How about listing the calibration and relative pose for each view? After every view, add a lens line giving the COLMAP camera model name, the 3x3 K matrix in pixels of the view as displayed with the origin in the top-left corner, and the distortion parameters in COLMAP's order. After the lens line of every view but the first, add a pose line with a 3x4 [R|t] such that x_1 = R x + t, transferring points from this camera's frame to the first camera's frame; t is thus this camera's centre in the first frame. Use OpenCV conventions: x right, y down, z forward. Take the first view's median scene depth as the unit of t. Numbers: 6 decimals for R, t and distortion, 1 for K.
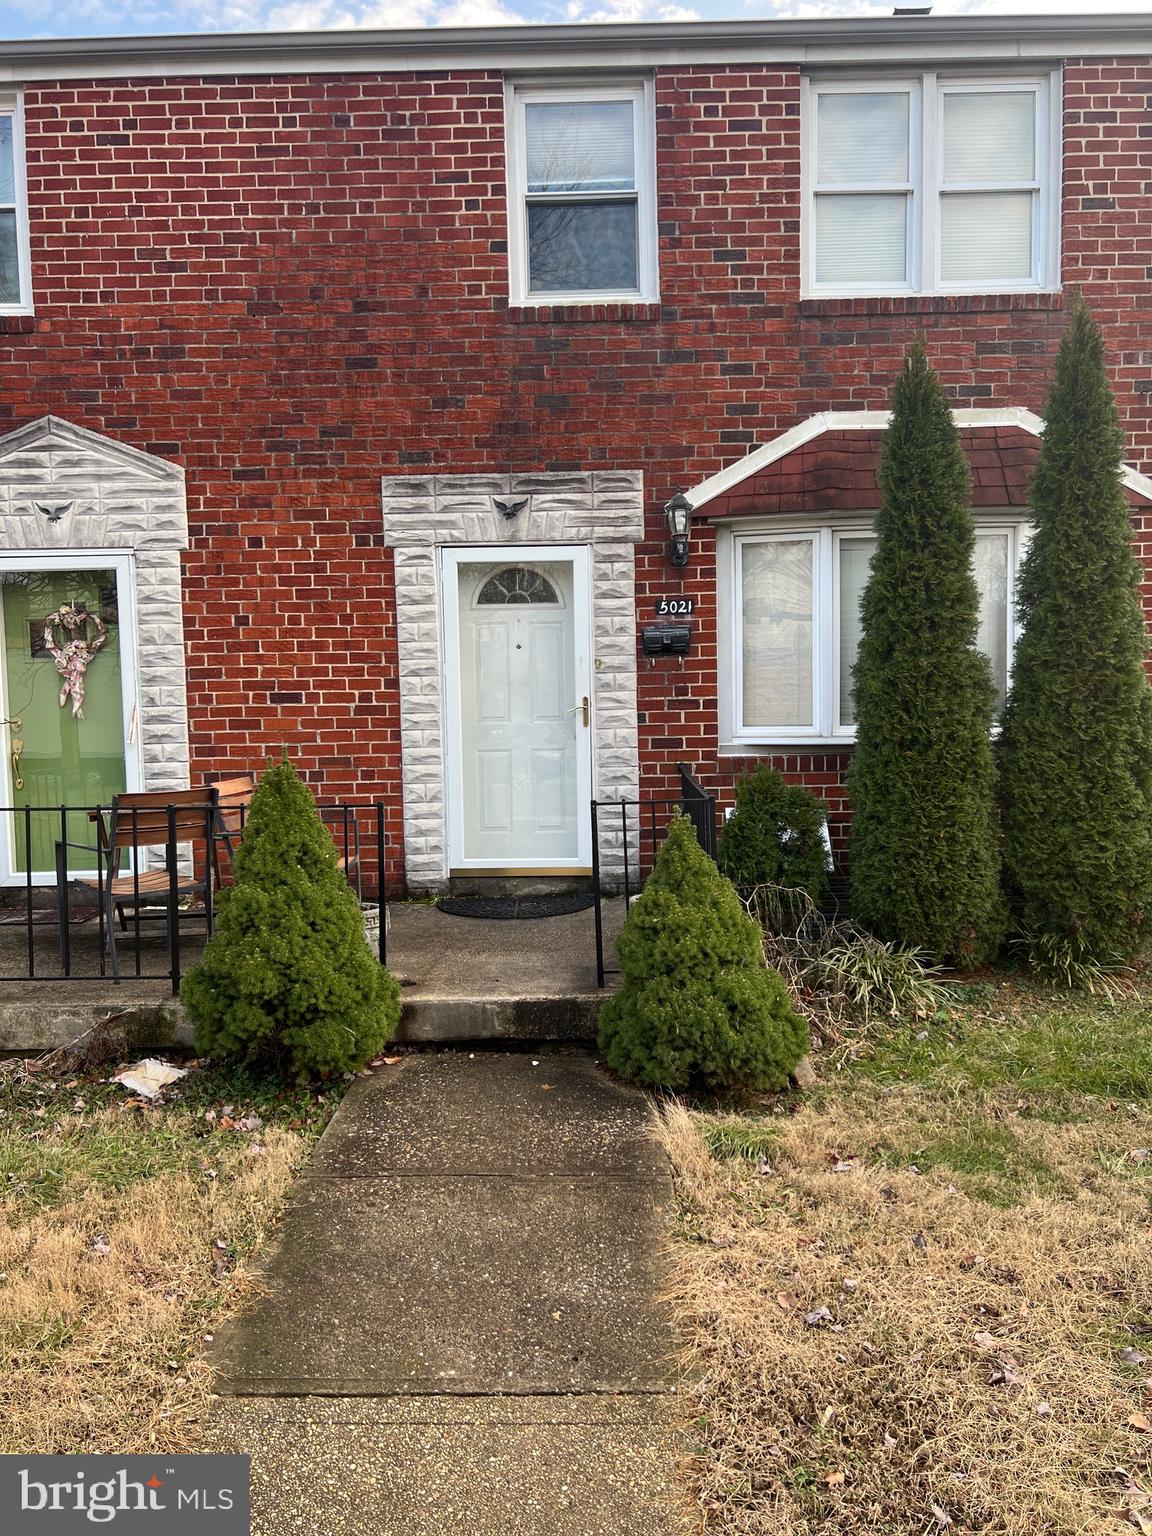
lens RADIAL K [[1177.3, 0, 558.2], [0, 1177.3, 769.6], [0, 0, 1]] dist [0.068649, -0.076819]
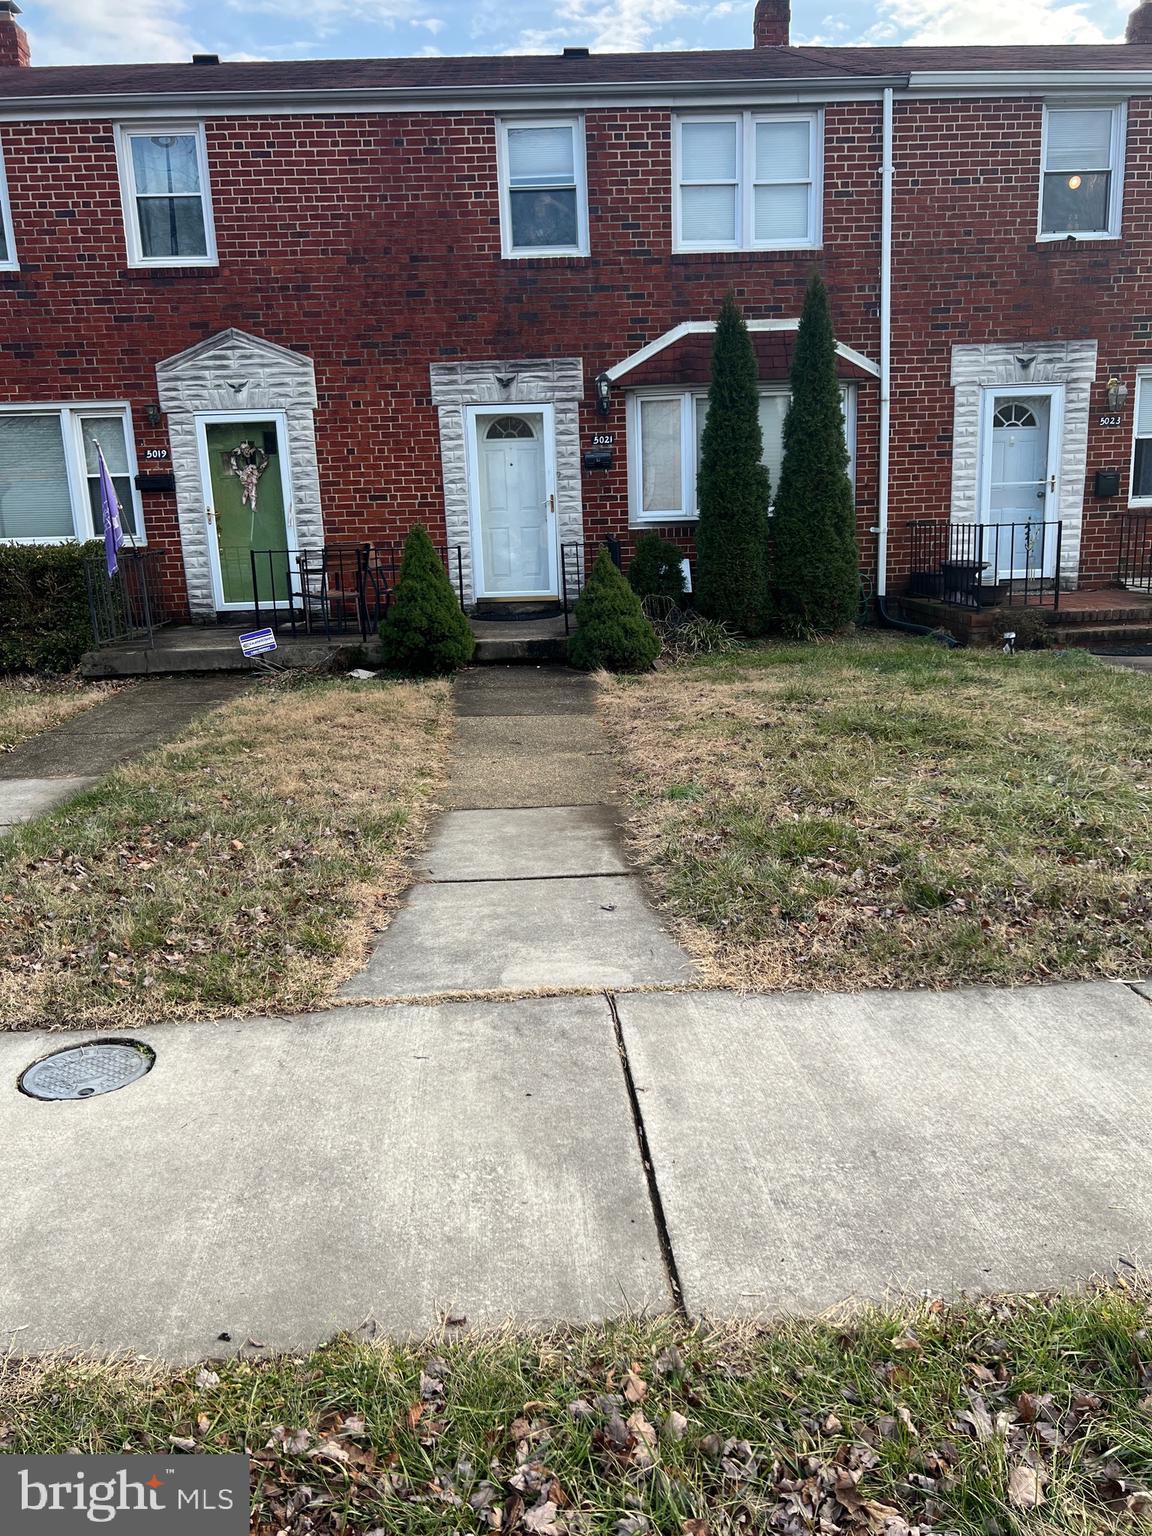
lens RADIAL K [[1141.2, 0, 576.0], [0, 1141.2, 768.0], [0, 0, 1]] dist [0.045353, -0.053955]
pose [[0.997872, -0.029327, 0.058244, -0.052501], [0.019336, 0.986066, 0.165230, 0.058969], [-0.062278, -0.163752, 0.984534, -0.740743]]
